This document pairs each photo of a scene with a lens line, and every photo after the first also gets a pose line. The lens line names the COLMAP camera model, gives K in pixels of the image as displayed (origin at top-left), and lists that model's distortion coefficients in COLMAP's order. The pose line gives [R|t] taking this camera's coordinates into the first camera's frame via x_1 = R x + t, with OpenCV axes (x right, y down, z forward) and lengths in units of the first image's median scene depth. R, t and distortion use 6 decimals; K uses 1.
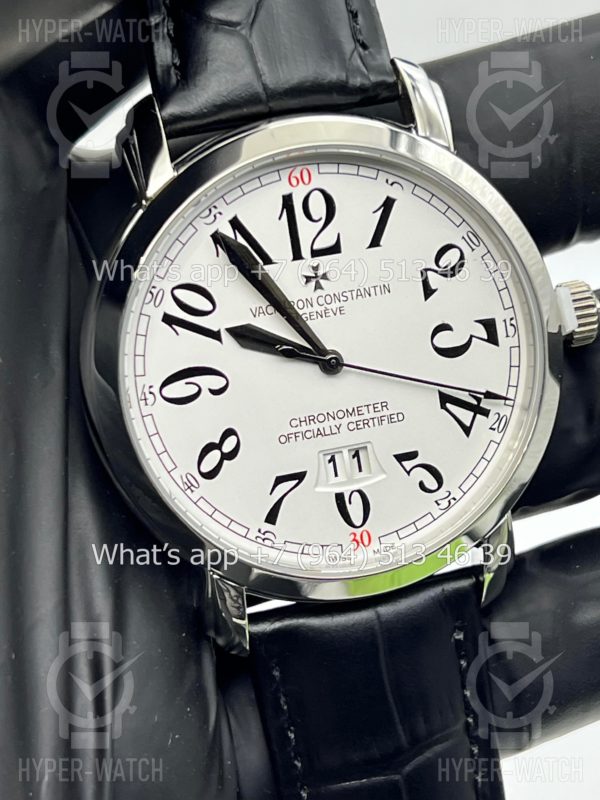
lens RADIAL K [[1820.1, 0, 301.7], [0, 1820.1, 399.5], [0, 0, 1]] dist [0.219546, 0.000000]
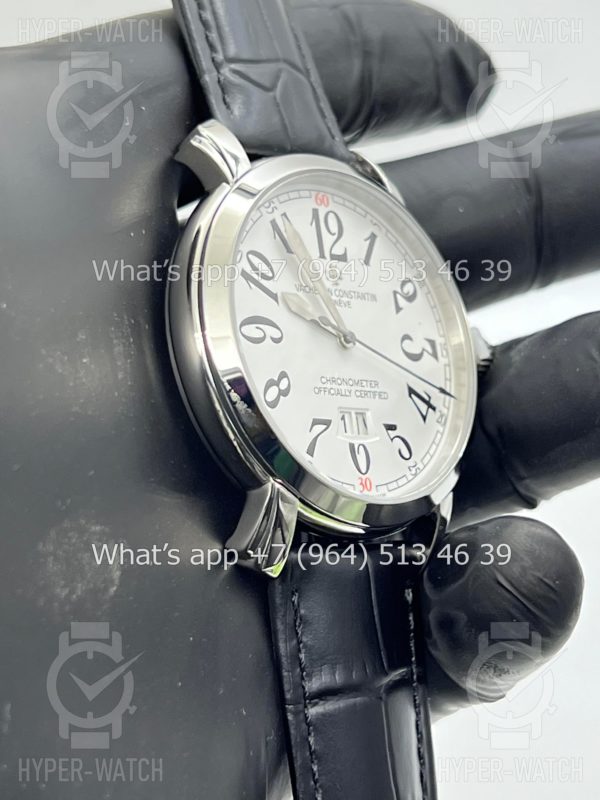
lens RADIAL K [[1820.1, 0, 300.8], [0, 1820.1, 401.0], [0, 0, 1]] dist [0.219546, 0.000000]
pose [[0.846560, 0.159280, 0.507903, -0.633373], [0.058691, 0.920431, -0.386474, 0.495806], [-0.529047, 0.356983, 0.769852, 0.072870]]
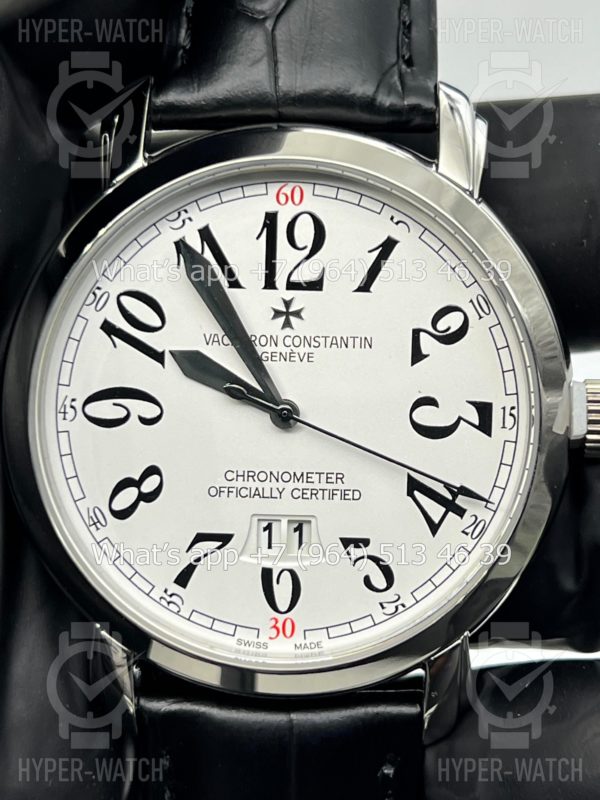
lens RADIAL K [[1820.1, 0, 299.4], [0, 1820.1, 399.0], [0, 0, 1]] dist [0.219546, 0.000000]
pose [[0.958048, 0.192970, -0.211911, 0.200872], [-0.204229, 0.978387, -0.032379, -0.001228], [0.201083, 0.074299, 0.976752, 0.168735]]
